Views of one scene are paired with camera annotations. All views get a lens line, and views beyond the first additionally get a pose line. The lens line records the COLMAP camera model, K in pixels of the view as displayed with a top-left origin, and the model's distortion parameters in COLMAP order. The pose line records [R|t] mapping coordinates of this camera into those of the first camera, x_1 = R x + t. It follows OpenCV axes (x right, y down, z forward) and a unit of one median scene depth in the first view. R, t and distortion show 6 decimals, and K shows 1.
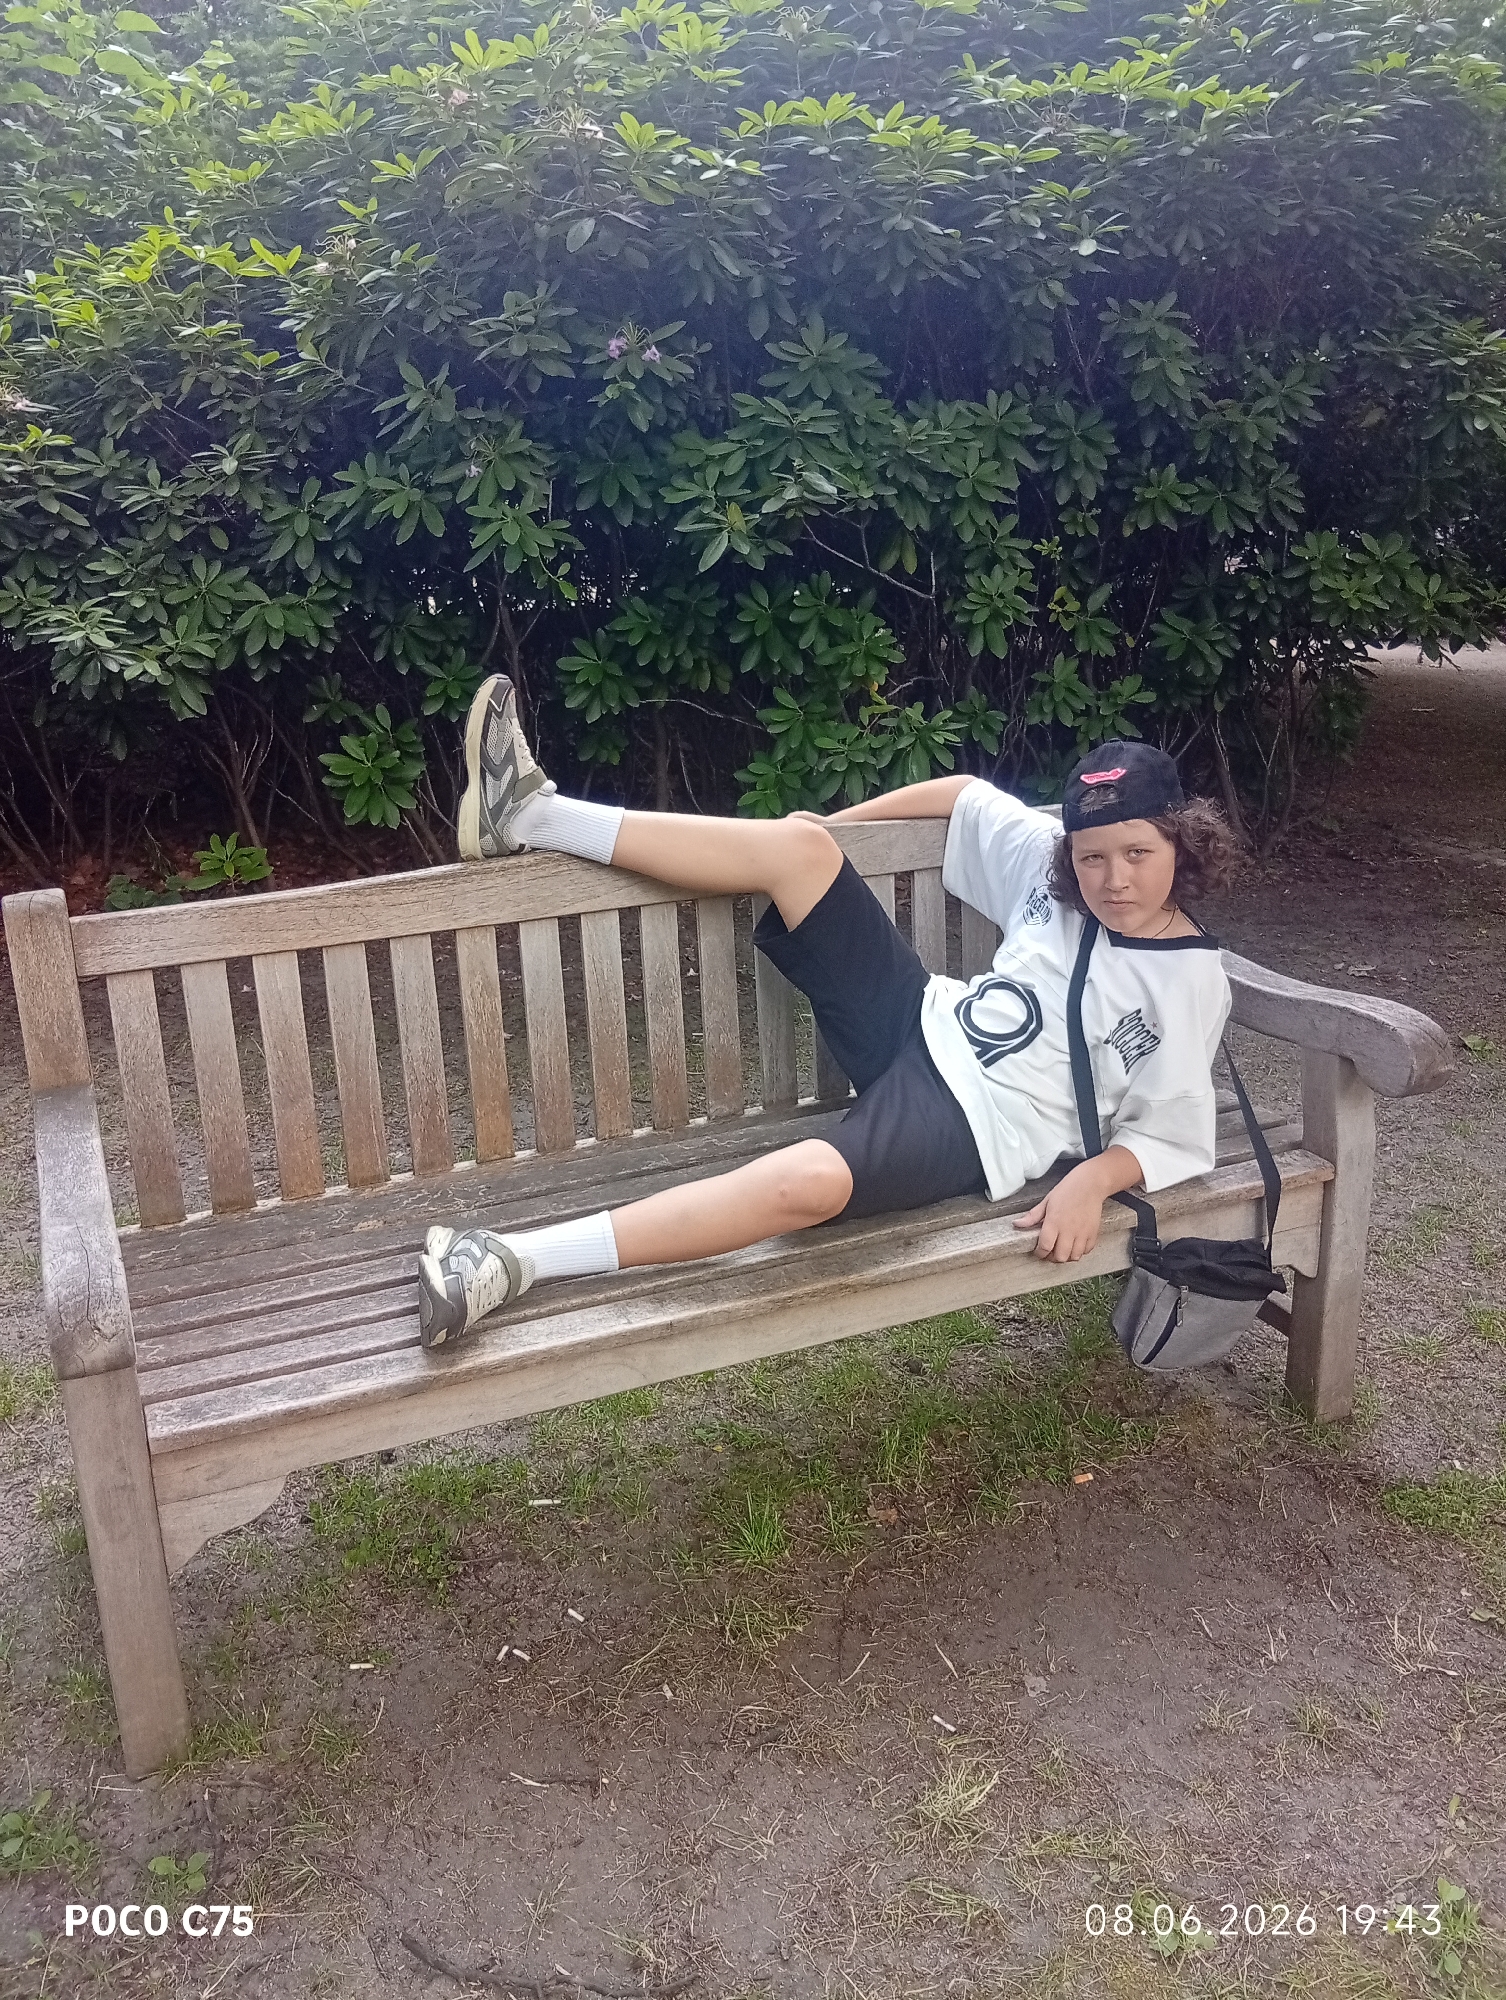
lens RADIAL K [[1597.9, 0, 756.5], [0, 1597.9, 997.2], [0, 0, 1]] dist [0.075879, -0.166866]
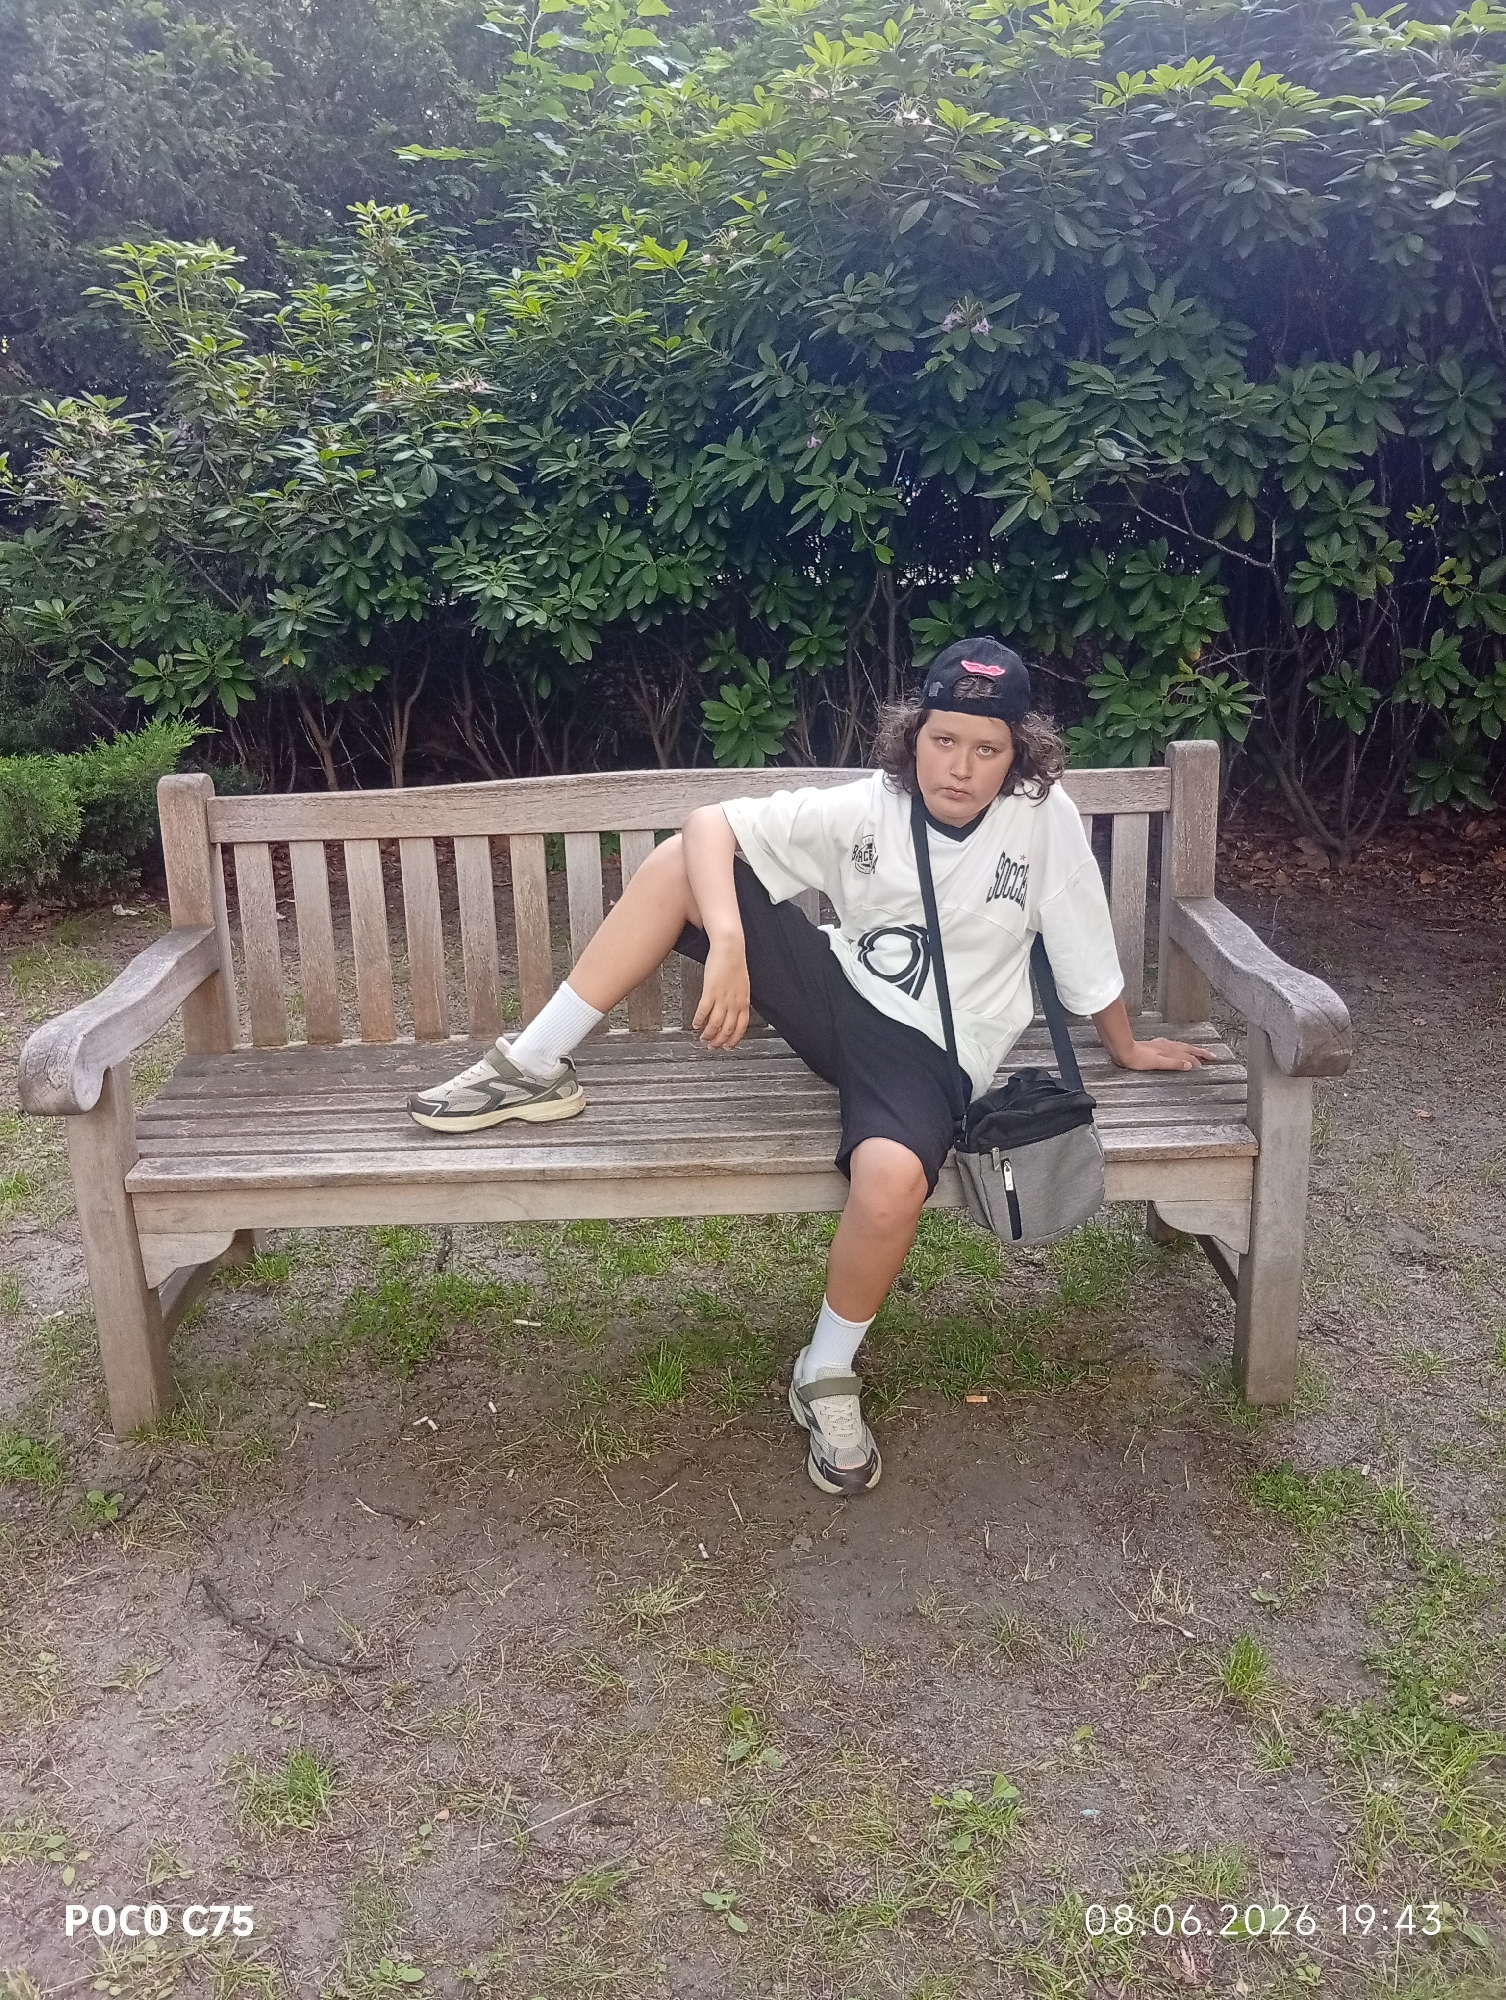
lens RADIAL K [[1597.9, 0, 756.5], [0, 1597.9, 997.2], [0, 0, 1]] dist [0.075879, -0.166866]
pose [[0.923563, 0.115916, -0.365505, 0.225746], [-0.109178, 0.993252, 0.039127, 0.005864], [0.367574, 0.003769, 0.929987, -0.019141]]
